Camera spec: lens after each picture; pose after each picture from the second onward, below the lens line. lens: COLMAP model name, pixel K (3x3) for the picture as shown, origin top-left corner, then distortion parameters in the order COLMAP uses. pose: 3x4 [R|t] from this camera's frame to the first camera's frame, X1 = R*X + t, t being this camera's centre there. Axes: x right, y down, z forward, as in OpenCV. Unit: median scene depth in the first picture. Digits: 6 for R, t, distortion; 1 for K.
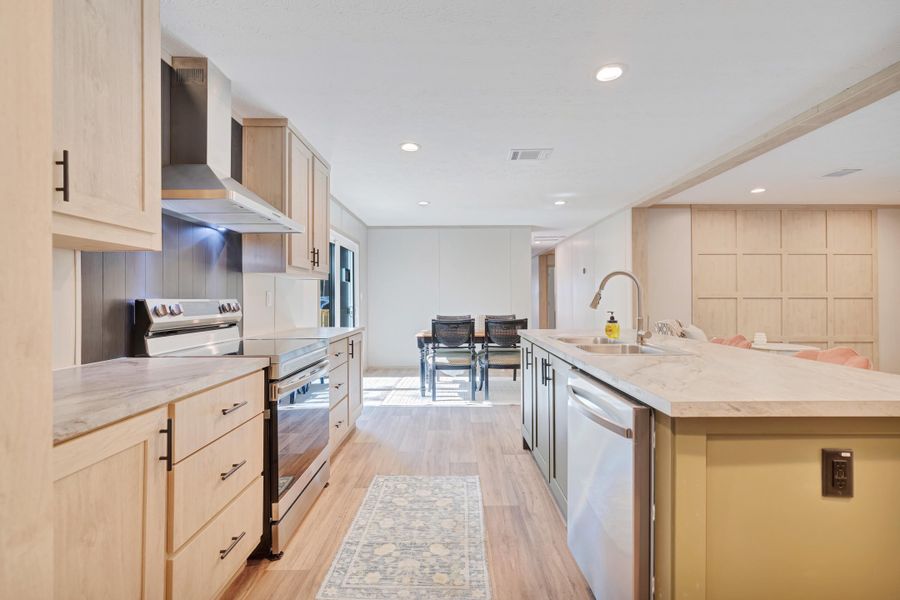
lens RADIAL K [[394.8, 0, 453.5], [0, 394.8, 295.0], [0, 0, 1]] dist [0.001243, -0.000117]
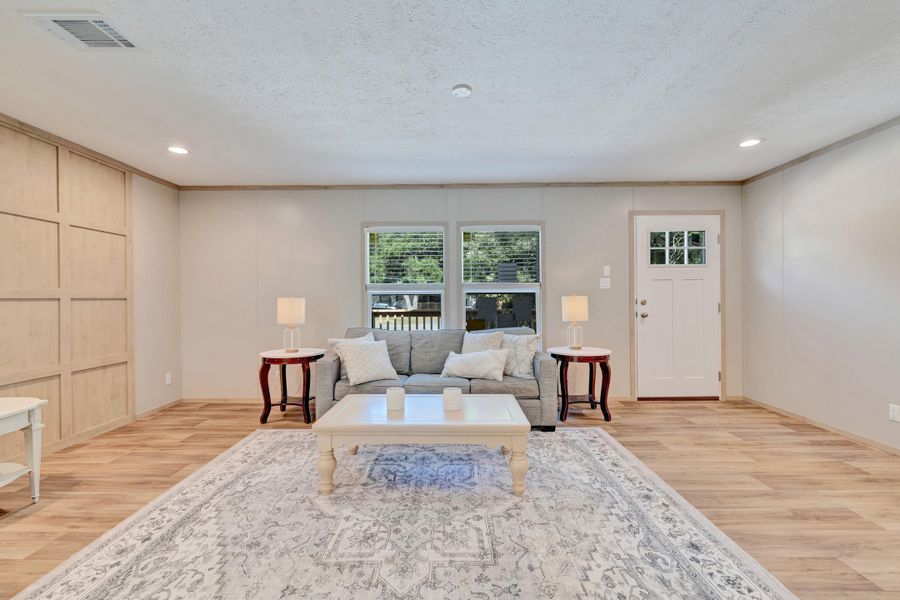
lens RADIAL K [[388.2, 0, 453.0], [0, 388.2, 298.0], [0, 0, 1]] dist [0.001737, 0.000325]
pose [[0.006497, -0.003979, 0.999971, 0.378608], [-0.001779, 0.999990, 0.003991, 0.003209], [-0.999977, -0.001805, 0.006490, 0.419183]]
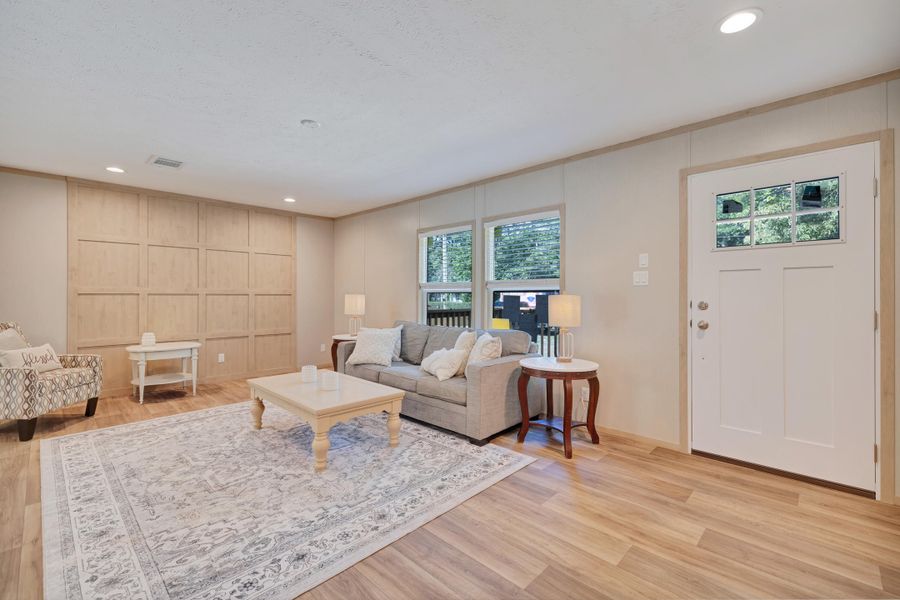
lens RADIAL K [[394.8, 0, 453.5], [0, 394.8, 295.0], [0, 0, 1]] dist [0.001243, -0.000117]
pose [[0.698901, 0.001868, 0.715216, 0.575652], [-0.008103, 0.999953, 0.005306, -0.000269], [-0.715172, -0.009504, 0.698884, -0.120637]]
